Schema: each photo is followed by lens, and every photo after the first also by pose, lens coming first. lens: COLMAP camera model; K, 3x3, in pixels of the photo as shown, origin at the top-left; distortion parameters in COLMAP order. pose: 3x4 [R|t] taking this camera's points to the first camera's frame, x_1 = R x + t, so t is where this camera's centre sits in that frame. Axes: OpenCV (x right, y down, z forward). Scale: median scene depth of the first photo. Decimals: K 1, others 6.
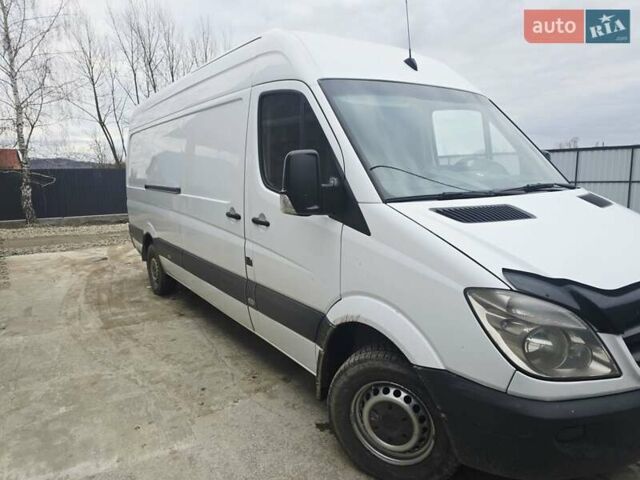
lens RADIAL K [[423.7, 0, 323.2], [0, 423.7, 235.6], [0, 0, 1]] dist [0.064578, -0.052005]
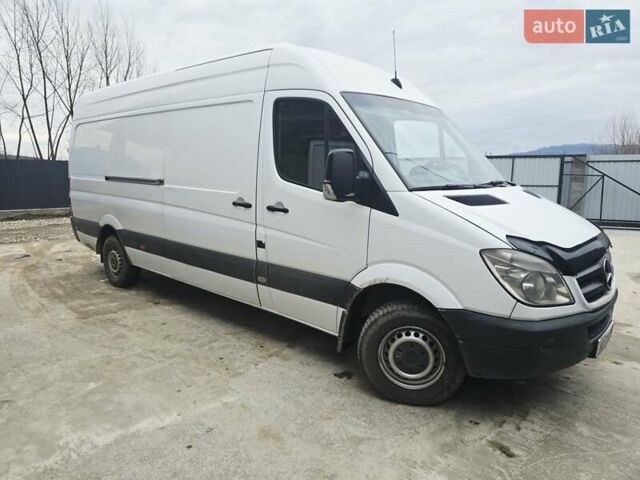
lens RADIAL K [[423.7, 0, 323.2], [0, 423.7, 235.6], [0, 0, 1]] dist [0.064578, -0.052005]
pose [[0.972223, -0.007397, 0.233942, -0.355294], [0.007246, 0.999973, 0.001503, 0.047258], [-0.233946, 0.000234, 0.972250, -0.190148]]
